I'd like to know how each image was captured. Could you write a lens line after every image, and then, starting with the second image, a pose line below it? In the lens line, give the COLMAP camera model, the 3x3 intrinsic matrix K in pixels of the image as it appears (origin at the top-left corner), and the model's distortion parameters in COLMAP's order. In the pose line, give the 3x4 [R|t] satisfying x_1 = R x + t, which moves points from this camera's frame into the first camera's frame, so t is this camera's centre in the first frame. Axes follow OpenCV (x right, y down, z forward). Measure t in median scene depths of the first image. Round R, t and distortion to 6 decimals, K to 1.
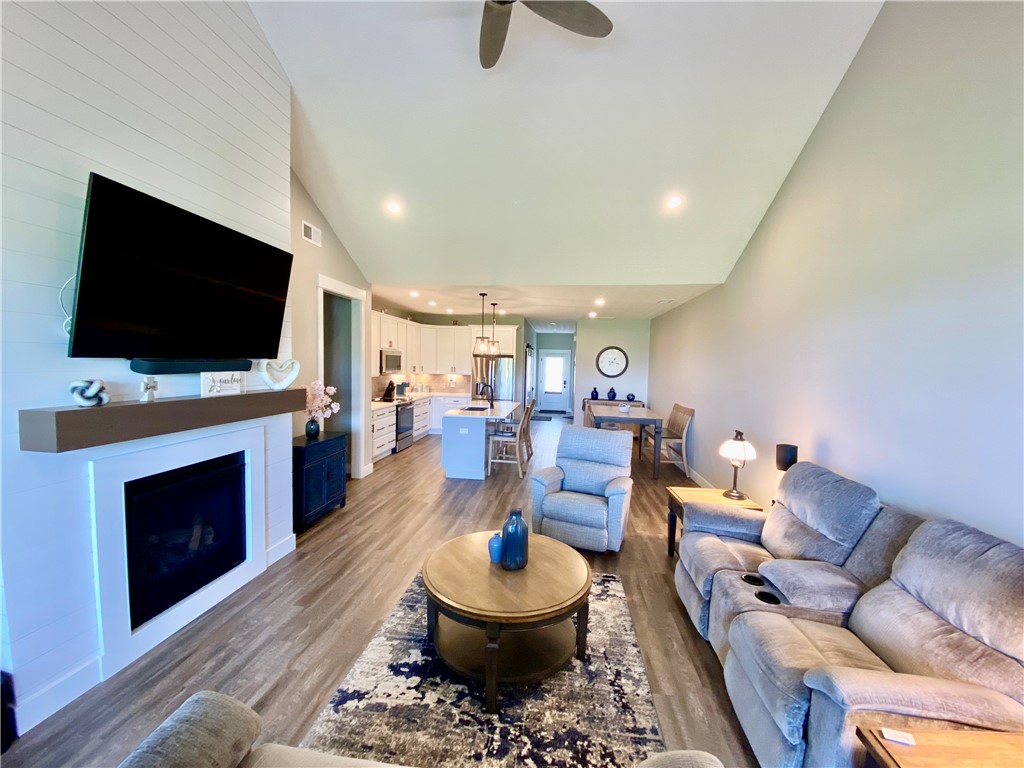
lens RADIAL K [[415.2, 0, 512.8], [0, 415.2, 385.6], [0, 0, 1]] dist [0.016122, -0.017640]
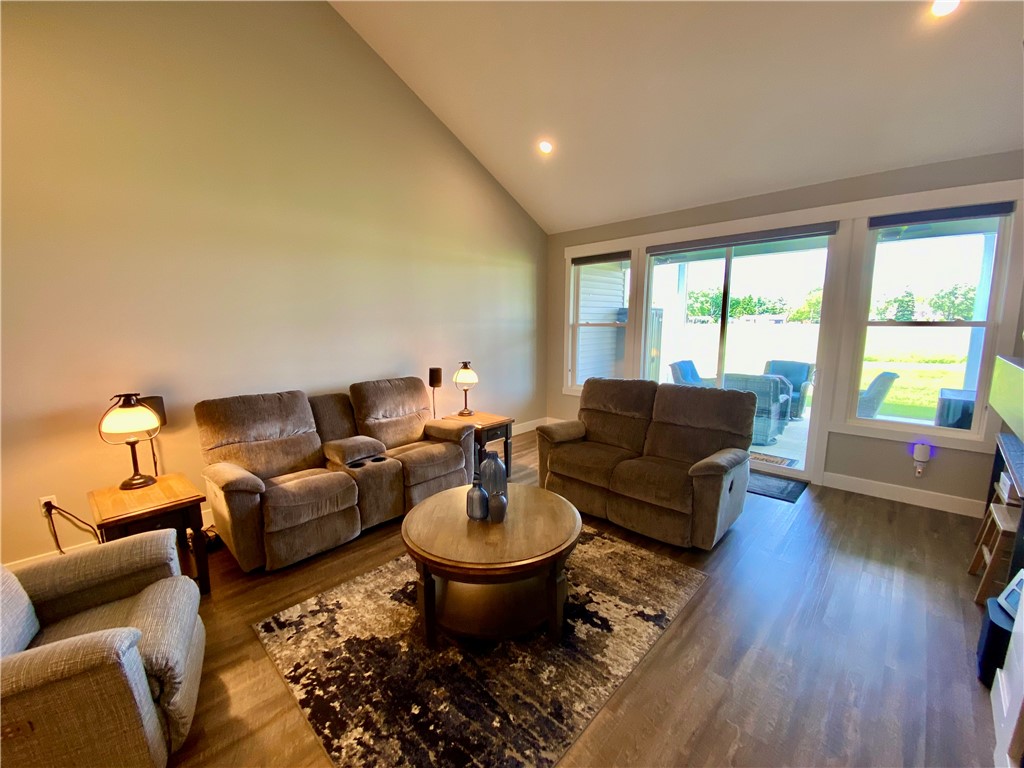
lens RADIAL K [[415.2, 0, 510.4], [0, 415.2, 387.0], [0, 0, 1]] dist [0.016122, -0.017640]
pose [[-0.798690, -0.111740, 0.591277, -0.479049], [0.021678, 0.976627, 0.213846, -0.047786], [-0.601352, 0.183615, -0.777600, 1.390959]]
